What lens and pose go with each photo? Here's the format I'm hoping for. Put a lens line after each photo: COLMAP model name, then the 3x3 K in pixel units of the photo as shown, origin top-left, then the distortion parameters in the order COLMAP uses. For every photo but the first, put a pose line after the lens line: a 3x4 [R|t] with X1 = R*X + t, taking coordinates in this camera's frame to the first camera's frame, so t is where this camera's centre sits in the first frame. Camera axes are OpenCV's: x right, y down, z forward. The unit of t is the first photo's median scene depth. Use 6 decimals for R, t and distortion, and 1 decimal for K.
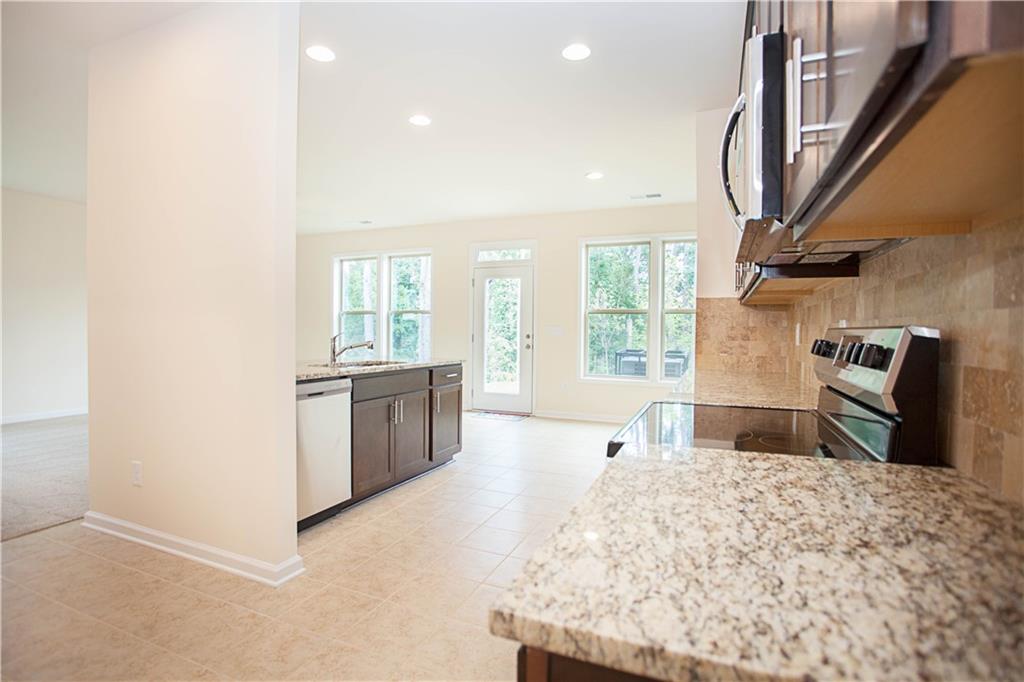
lens RADIAL K [[495.8, 0, 508.8], [0, 495.8, 342.2], [0, 0, 1]] dist [-0.081100, 0.031179]
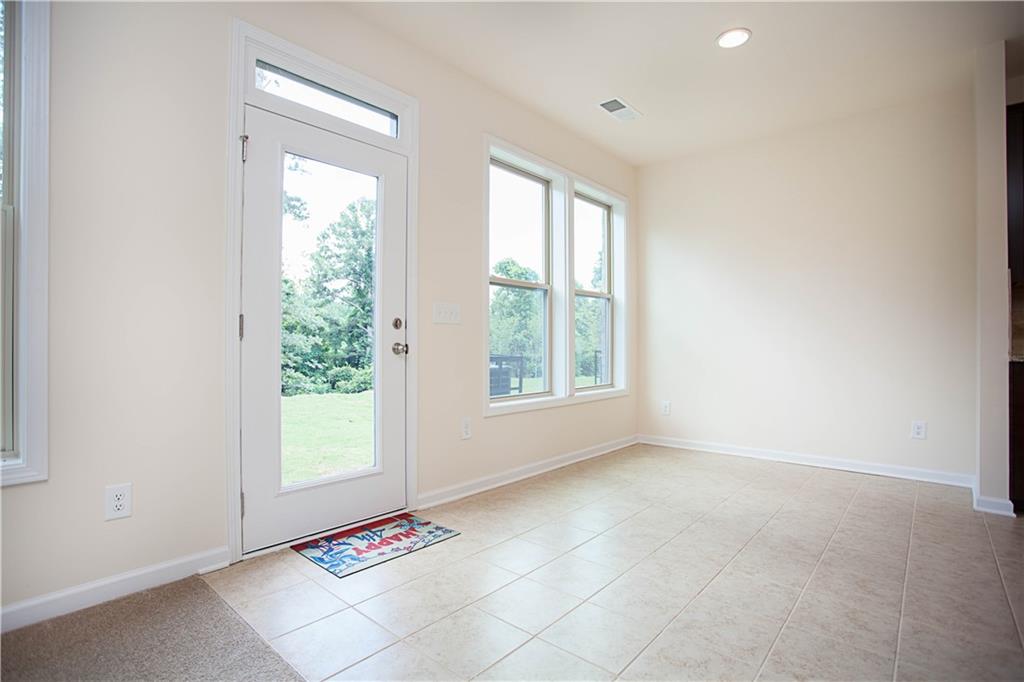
lens RADIAL K [[495.8, 0, 508.8], [0, 495.8, 342.2], [0, 0, 1]] dist [-0.081100, 0.031179]
pose [[0.322060, -0.008707, 0.946679, -0.556598], [0.023277, 0.999728, 0.001276, 0.008942], [-0.946433, 0.021625, 0.322175, 1.347897]]
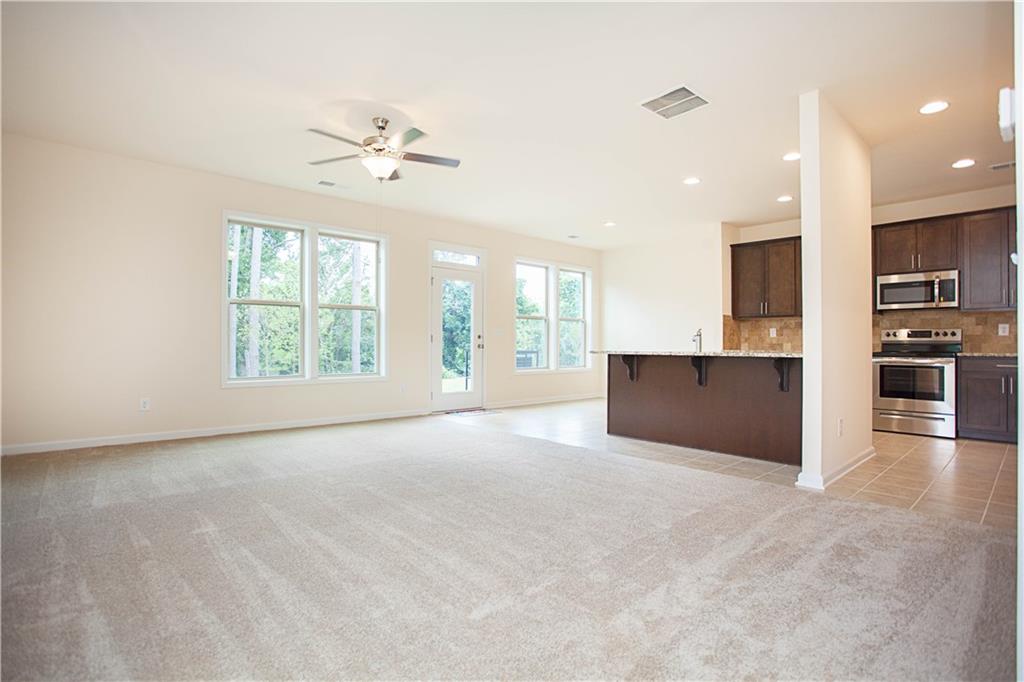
lens RADIAL K [[495.8, 0, 508.8], [0, 495.8, 342.2], [0, 0, 1]] dist [-0.081100, 0.031179]
pose [[0.436626, -0.008529, 0.899603, -1.583016], [0.020936, 0.999781, -0.000682, 0.003431], [-0.899400, 0.019132, 0.436708, 0.805059]]
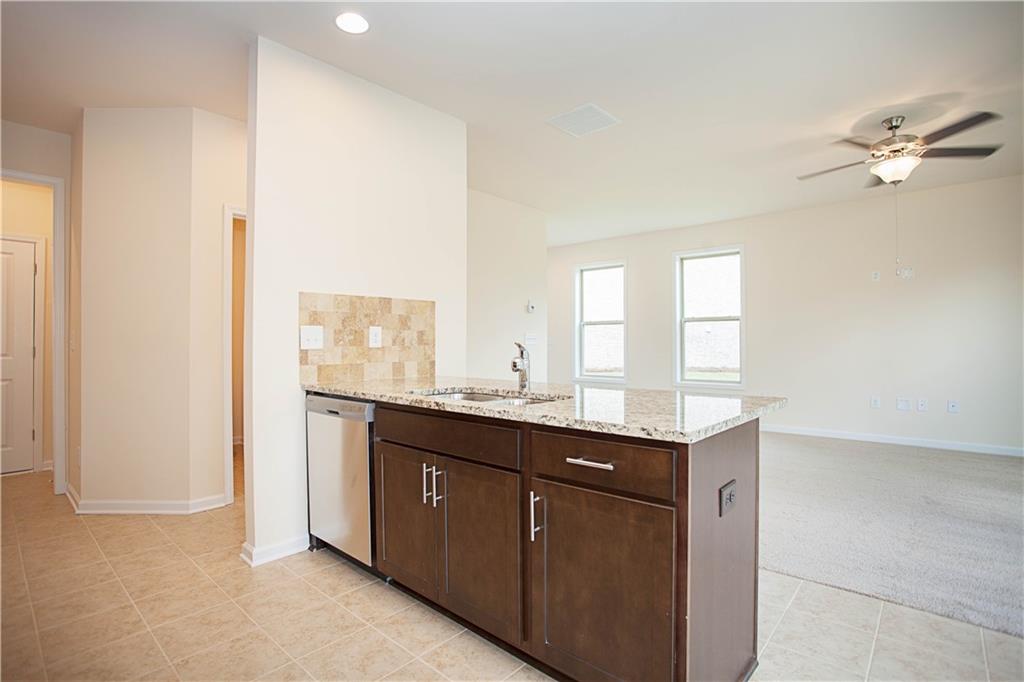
lens RADIAL K [[495.8, 0, 508.8], [0, 495.8, 342.2], [0, 0, 1]] dist [-0.081100, 0.031179]
pose [[-0.325283, -0.009635, -0.945567, 0.231717], [-0.019132, 0.999810, -0.003606, -0.015724], [0.945423, 0.016918, -0.325406, 1.087340]]
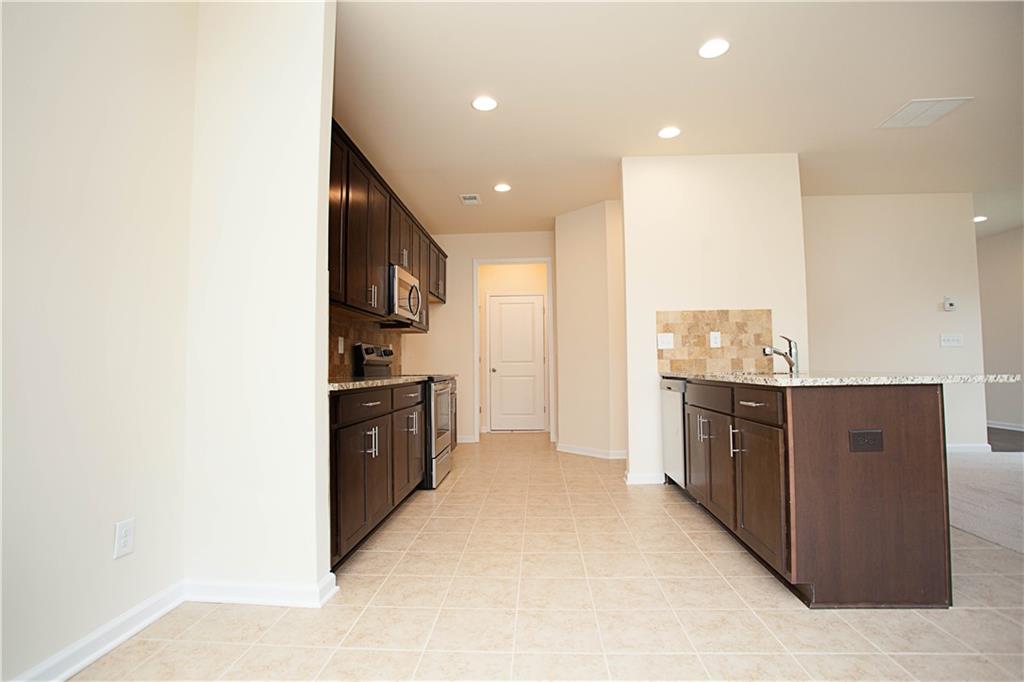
lens RADIAL K [[495.8, 0, 508.8], [0, 495.8, 342.2], [0, 0, 1]] dist [-0.081100, 0.031179]
pose [[-0.944196, -0.013435, -0.329110, 0.320736], [-0.003123, 0.999488, -0.031842, 0.016415], [0.329369, -0.029038, -0.943755, 1.463800]]
